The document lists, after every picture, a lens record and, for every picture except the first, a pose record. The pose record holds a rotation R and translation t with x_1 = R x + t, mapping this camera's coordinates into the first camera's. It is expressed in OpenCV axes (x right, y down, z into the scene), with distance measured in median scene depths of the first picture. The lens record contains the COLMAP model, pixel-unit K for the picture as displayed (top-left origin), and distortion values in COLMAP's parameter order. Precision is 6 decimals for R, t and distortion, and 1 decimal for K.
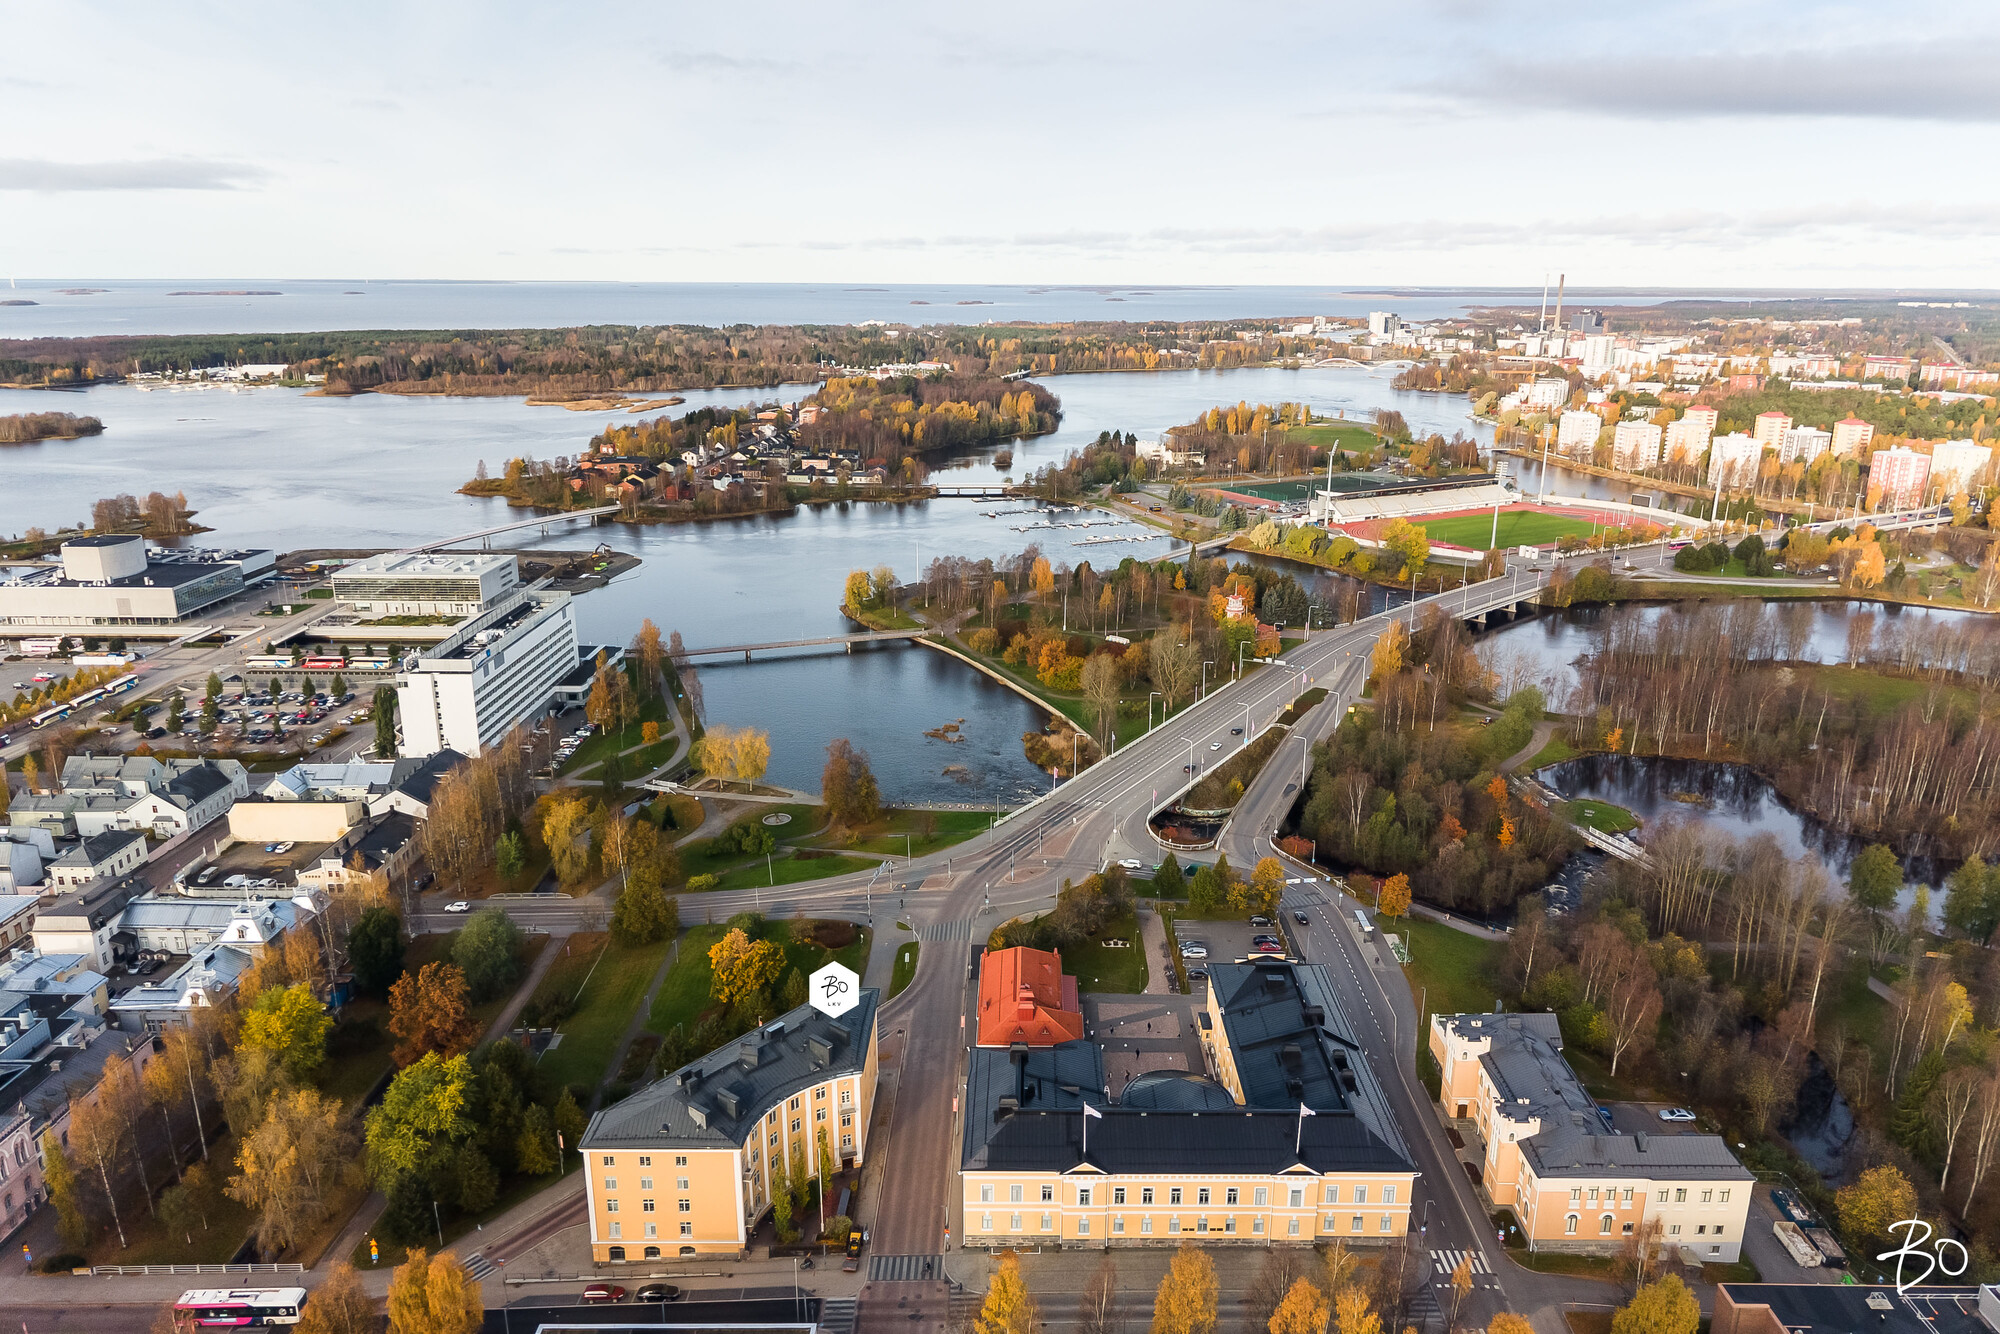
lens RADIAL K [[1347.5, 0, 1000.0], [0, 1347.5, 667.0], [0, 0, 1]] dist [0.011331, -0.003205]
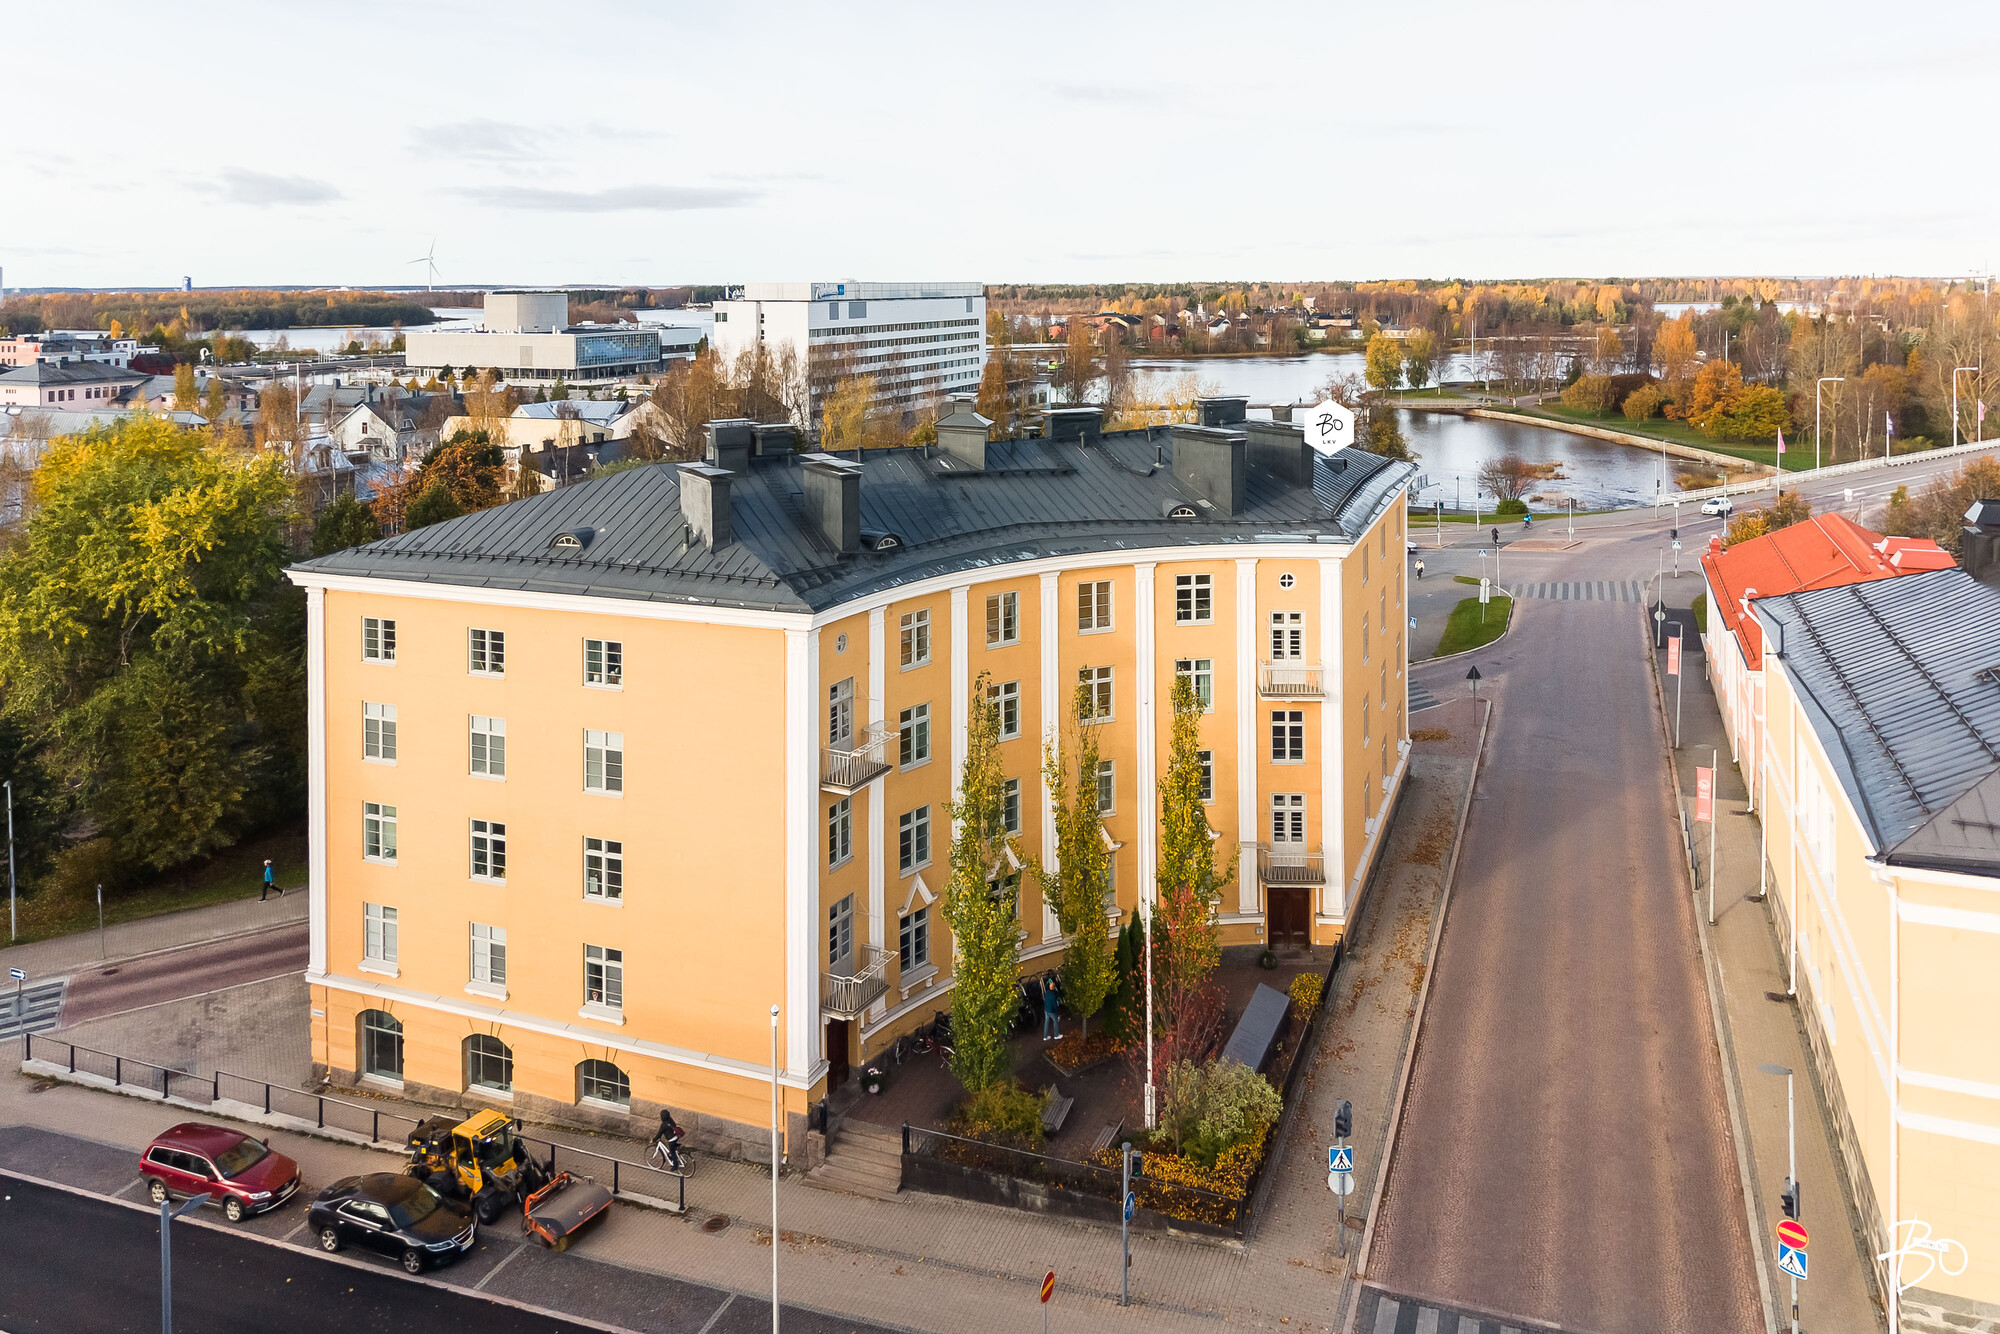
lens RADIAL K [[1432.8, 0, 1009.8], [0, 1432.8, 282.2], [0, 0, 1]] dist [0.007239, 0.000253]
pose [[0.933713, -0.009857, -0.357888, -0.066379], [-0.090215, 0.960888, -0.261831, 0.352858], [0.346471, 0.276762, 0.896304, 0.748200]]
